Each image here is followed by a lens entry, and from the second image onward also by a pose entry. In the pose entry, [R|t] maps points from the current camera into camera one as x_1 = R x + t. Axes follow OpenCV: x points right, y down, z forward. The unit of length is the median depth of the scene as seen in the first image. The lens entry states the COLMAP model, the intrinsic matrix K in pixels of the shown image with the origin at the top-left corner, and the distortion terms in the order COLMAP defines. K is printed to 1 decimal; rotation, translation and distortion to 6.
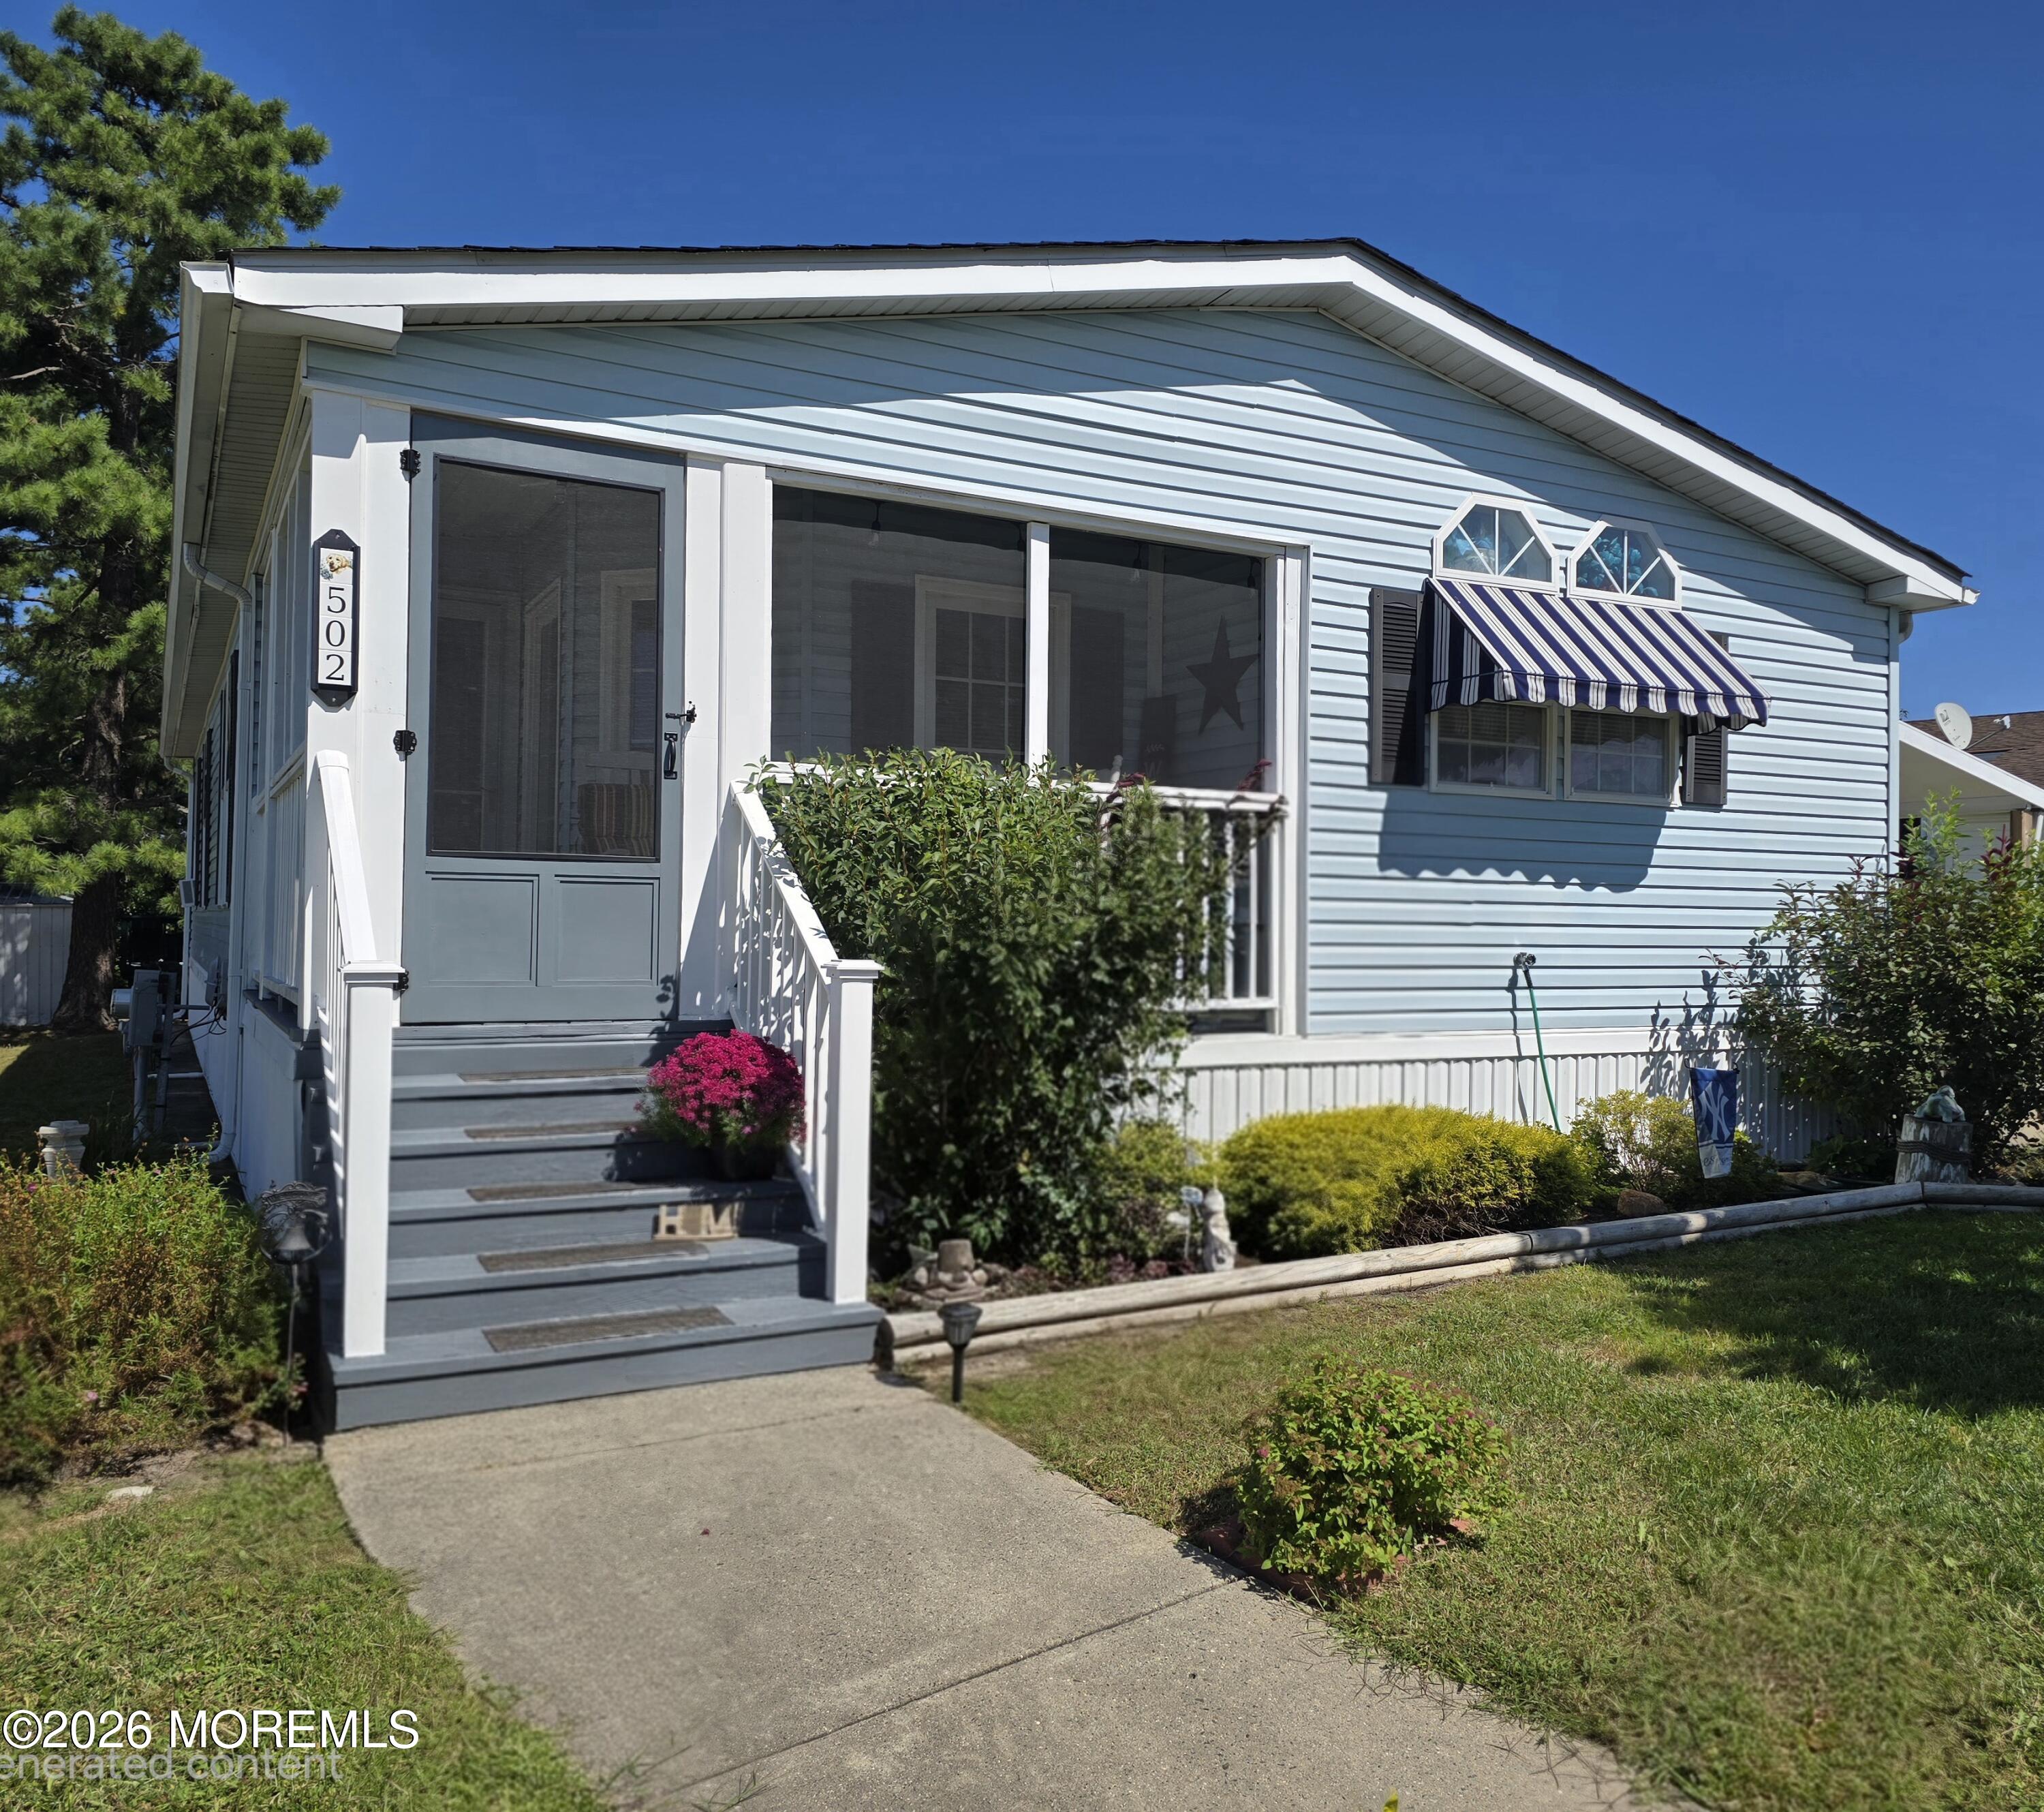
lens RADIAL K [[1636.4, 0, 1055.2], [0, 1636.4, 869.6], [0, 0, 1]] dist [0.071408, -0.066598]
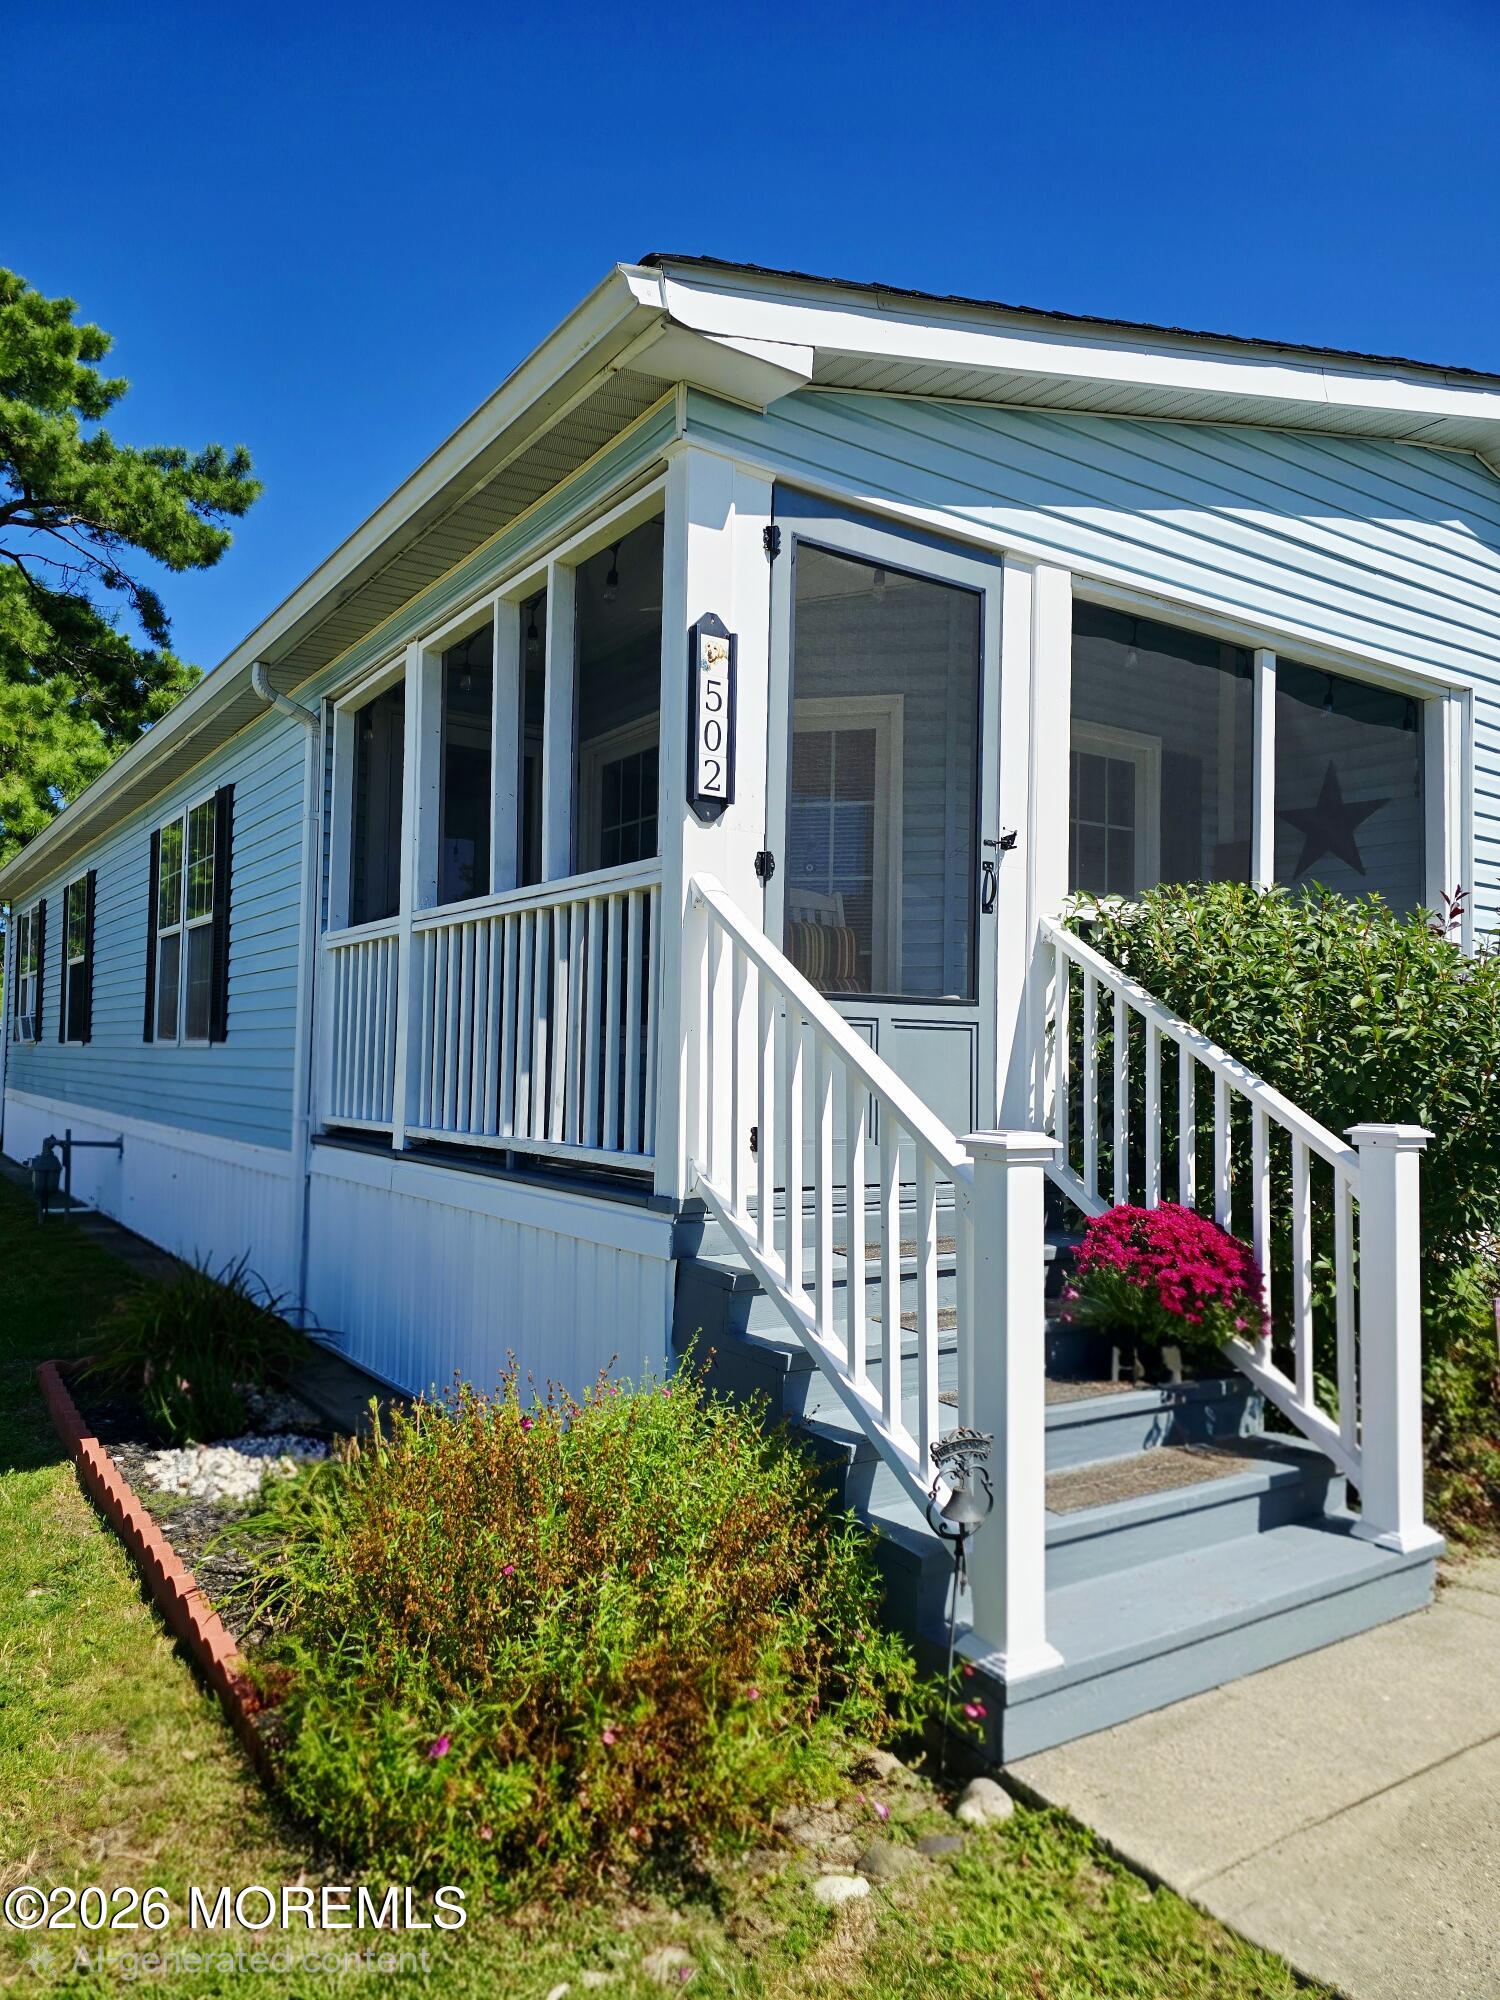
lens RADIAL K [[1341.0, 0, 750.0], [0, 1341.0, 1000.0], [0, 0, 1]] dist [0.051434, -0.042986]
pose [[0.995172, 0.008058, 0.097811, -0.440508], [-0.007687, 0.999962, -0.004171, -0.003481], [-0.097841, 0.003399, 0.995196, 0.284975]]
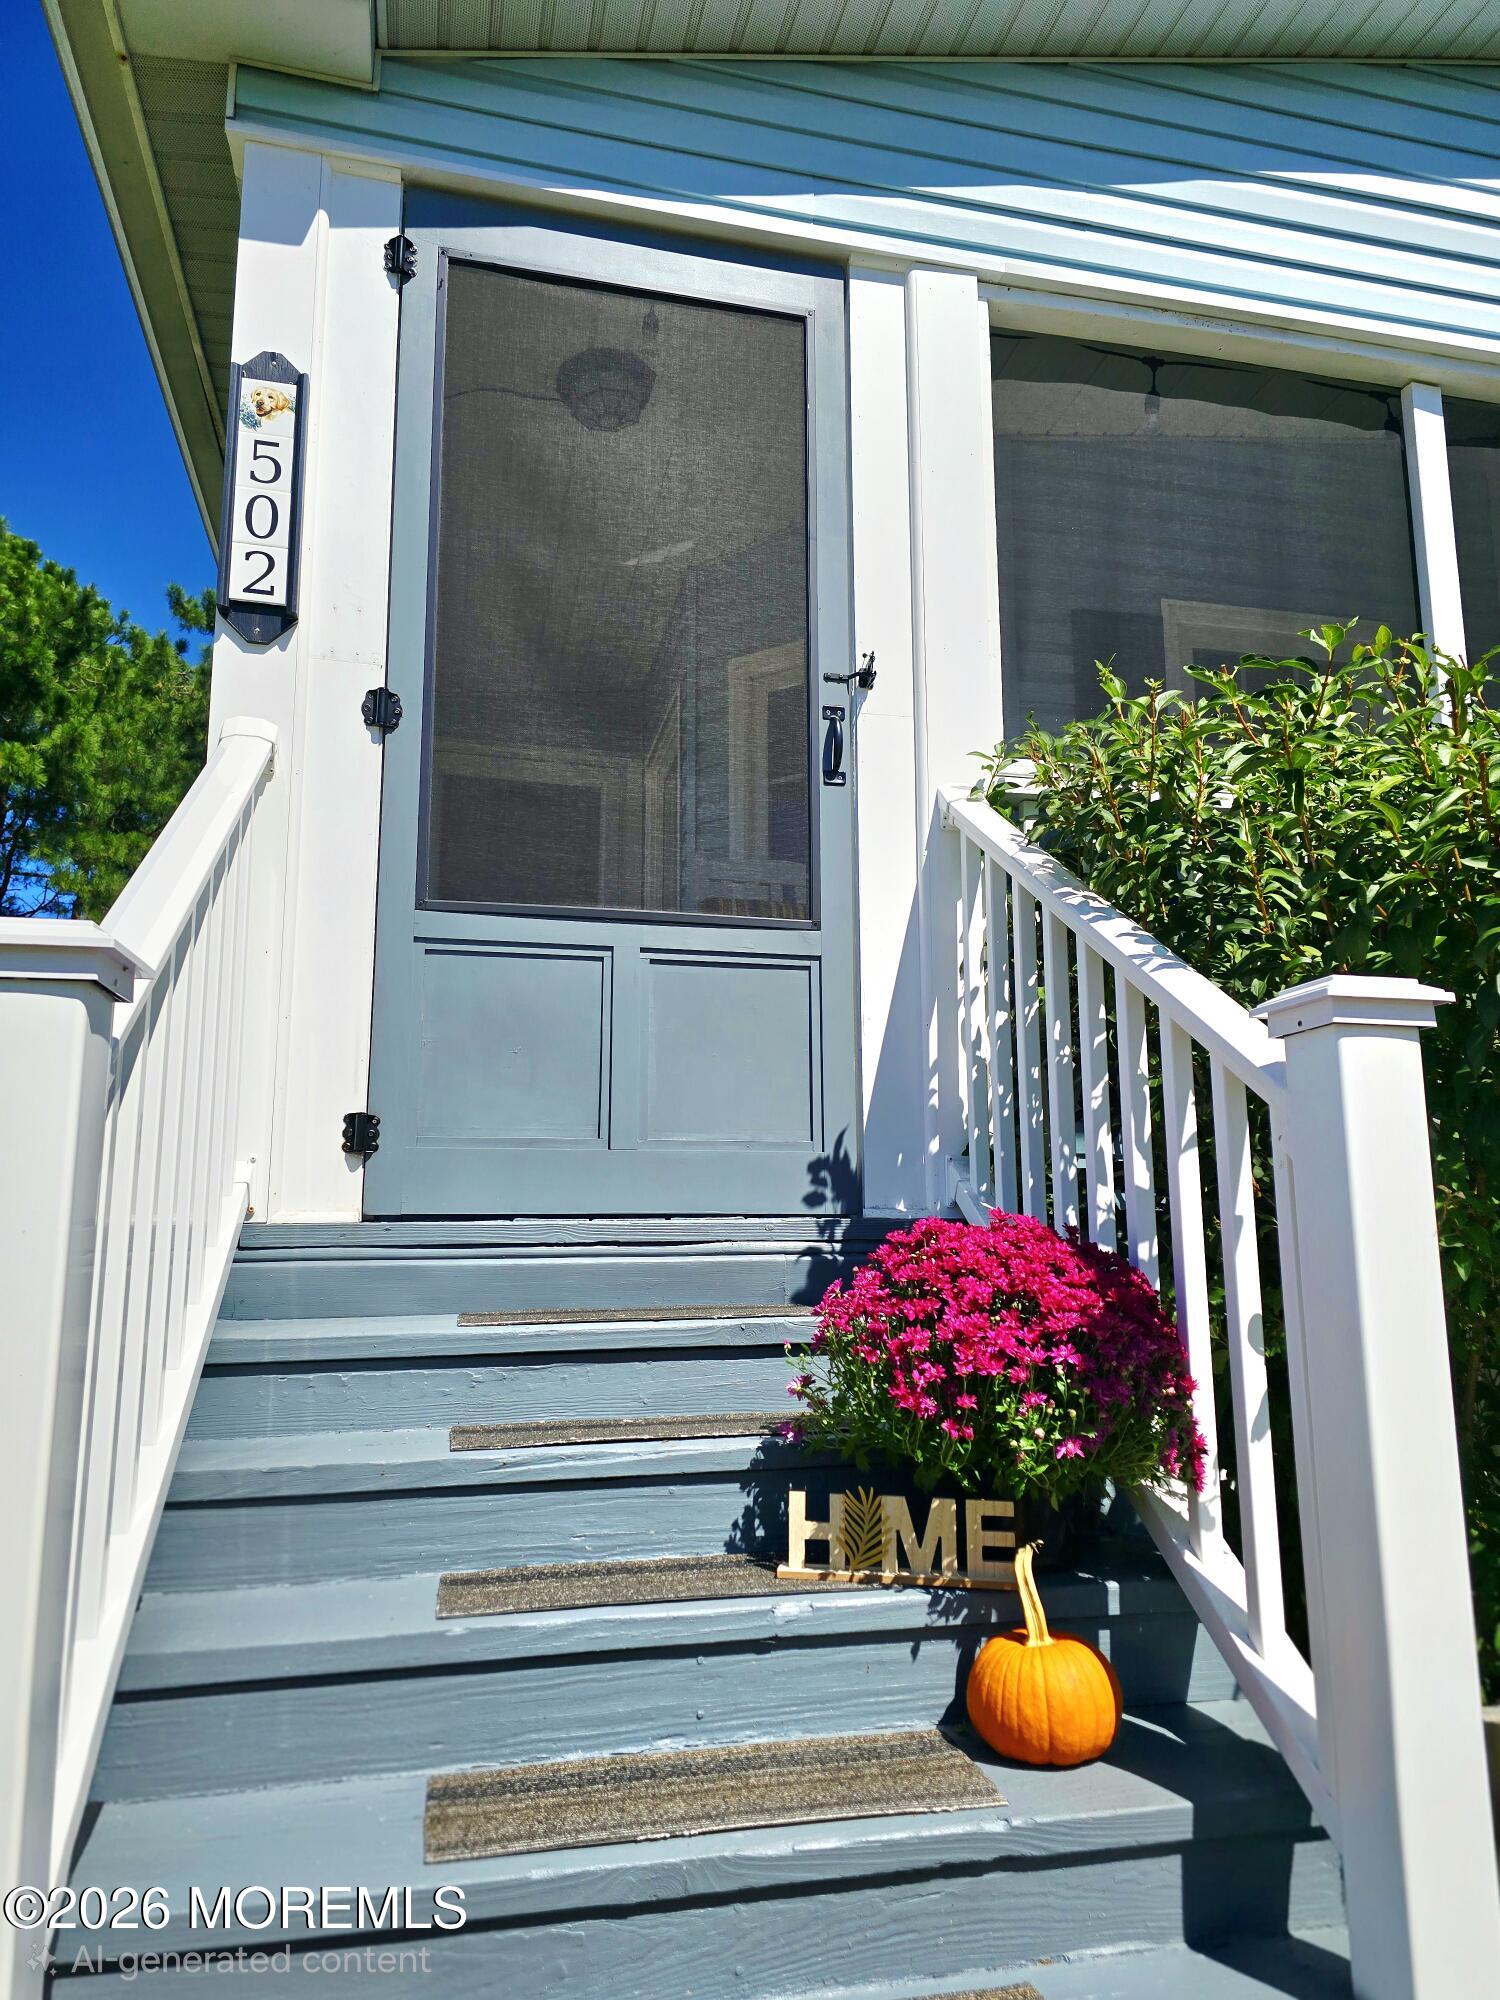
lens RADIAL K [[1345.7, 0, 760.3], [0, 1345.7, 1000.1], [0, 0, 1]] dist [0.010523, -0.005782]
pose [[0.964661, -0.059307, -0.256732, -0.147027], [0.023322, 0.989734, -0.141005, 0.083071], [0.262459, 0.130034, 0.956141, 0.570212]]
